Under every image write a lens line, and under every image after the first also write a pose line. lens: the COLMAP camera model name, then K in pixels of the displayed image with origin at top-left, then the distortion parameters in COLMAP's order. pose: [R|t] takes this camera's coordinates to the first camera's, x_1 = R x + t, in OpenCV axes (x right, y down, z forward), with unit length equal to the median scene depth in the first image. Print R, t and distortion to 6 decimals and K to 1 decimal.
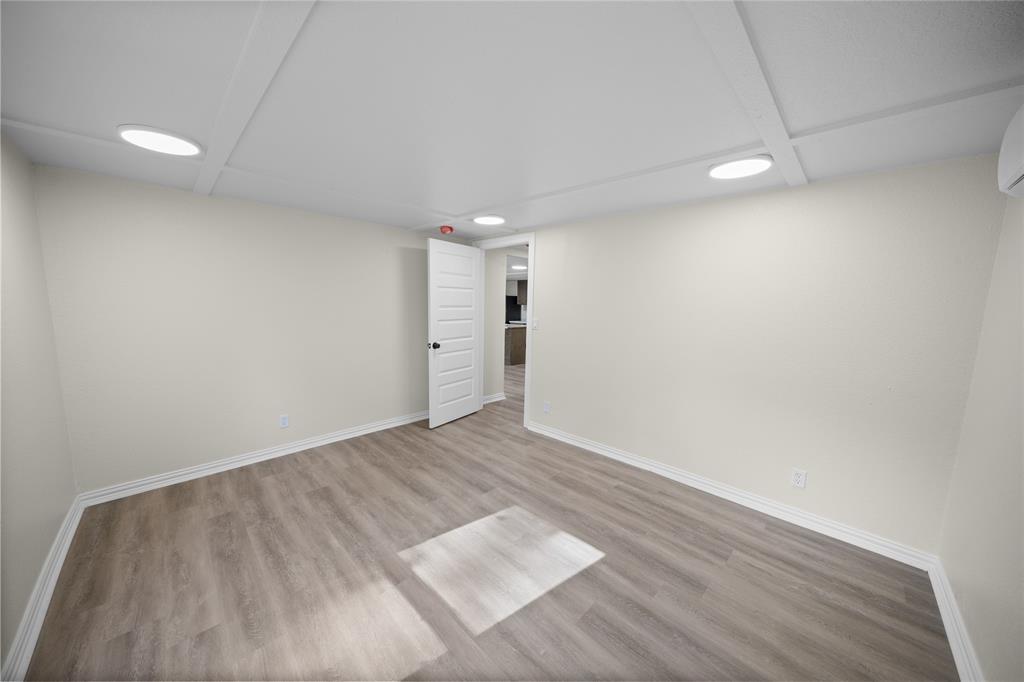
lens RADIAL K [[349.7, 0, 507.8], [0, 349.7, 350.1], [0, 0, 1]] dist [0.000084, -0.000067]
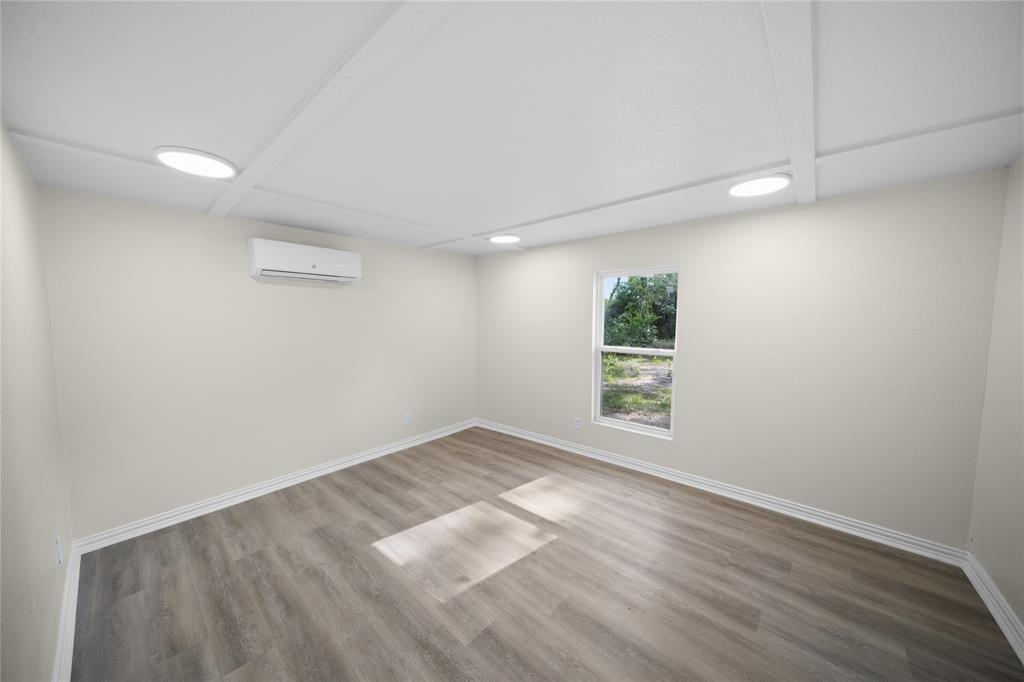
lens RADIAL K [[349.7, 0, 507.8], [0, 349.7, 350.1], [0, 0, 1]] dist [0.000084, -0.000067]
pose [[-0.998372, -0.005192, -0.056793, -0.081381], [-0.017336, 0.976349, 0.215503, -0.256984], [0.054331, 0.216136, -0.974850, 1.934762]]
